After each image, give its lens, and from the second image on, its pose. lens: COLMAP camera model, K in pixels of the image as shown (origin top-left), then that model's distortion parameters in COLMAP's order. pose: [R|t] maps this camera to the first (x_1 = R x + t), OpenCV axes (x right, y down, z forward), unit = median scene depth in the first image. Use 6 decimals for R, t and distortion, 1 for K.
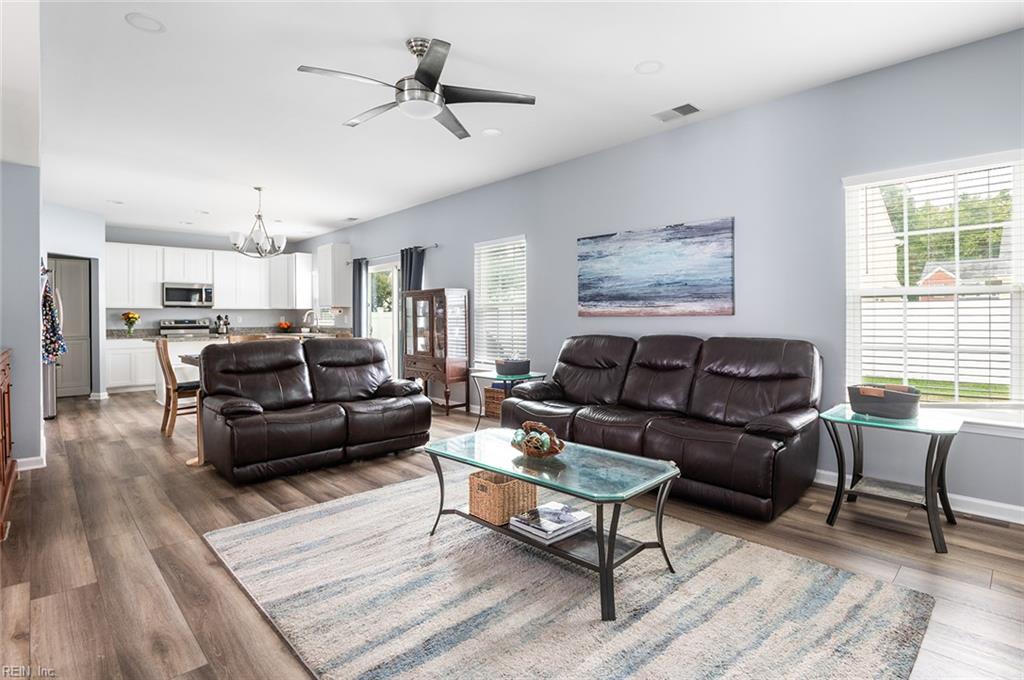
lens RADIAL K [[511.2, 0, 508.8], [0, 511.2, 317.2], [0, 0, 1]] dist [-0.022818, 0.000446]
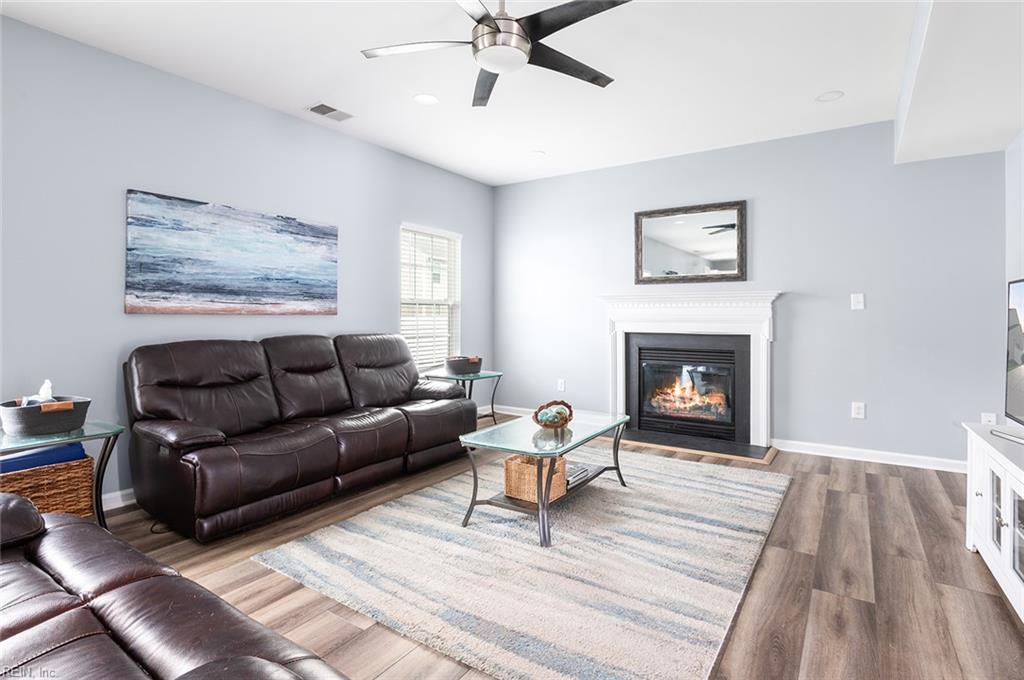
lens RADIAL K [[511.2, 0, 508.8], [0, 511.2, 317.2], [0, 0, 1]] dist [-0.022818, 0.000446]
pose [[-0.215565, 0.002011, 0.976487, -0.662138], [-0.004462, 0.999985, -0.003044, 0.002782], [-0.976479, -0.005013, -0.215553, 0.798971]]
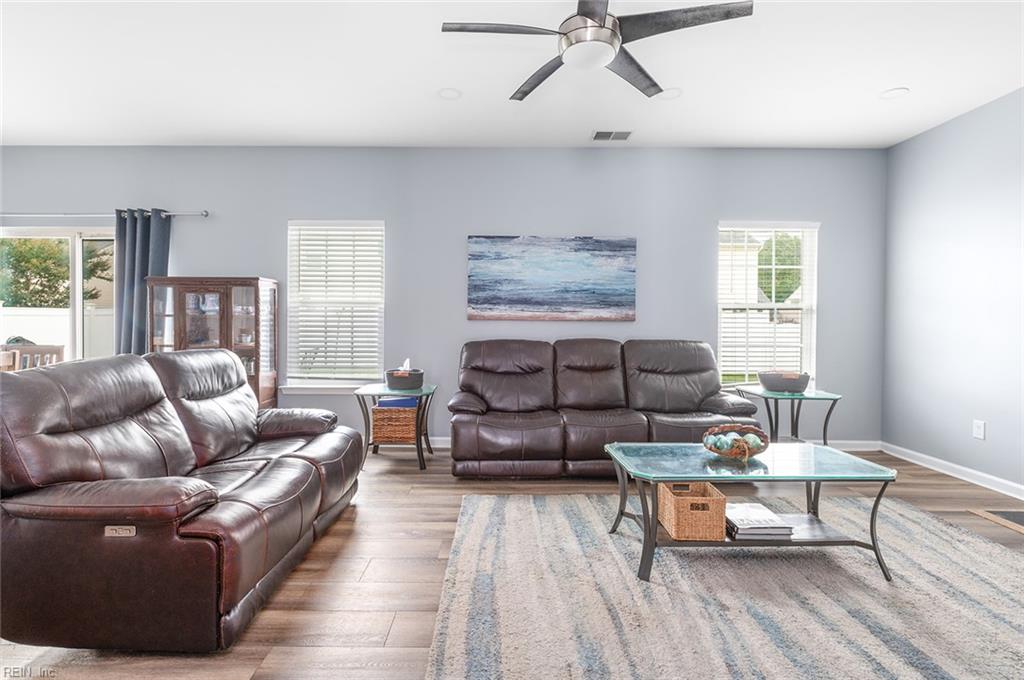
lens RADIAL K [[507.4, 0, 500.6], [0, 507.4, 329.0], [0, 0, 1]] dist [0.000006, -0.000377]
pose [[0.690091, -0.001100, 0.723721, -0.575150], [-0.011171, 0.999864, 0.012172, 0.003660], [-0.723636, -0.016484, 0.689985, 0.377621]]
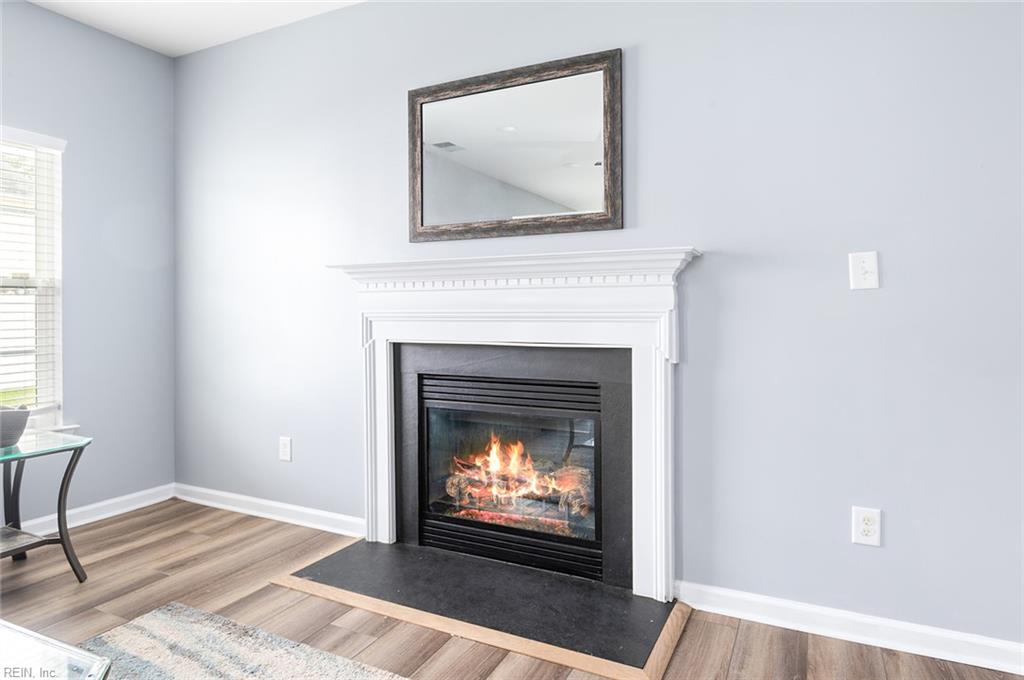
lens RADIAL K [[539.1, 0, 526.4], [0, 539.1, 316.7], [0, 0, 1]] dist [0.000032, 0.000023]
pose [[-0.381651, -0.008241, 0.924270, -0.159469], [0.005022, 0.999927, 0.010989, -0.001387], [-0.924293, 0.008835, -0.381582, 0.357353]]
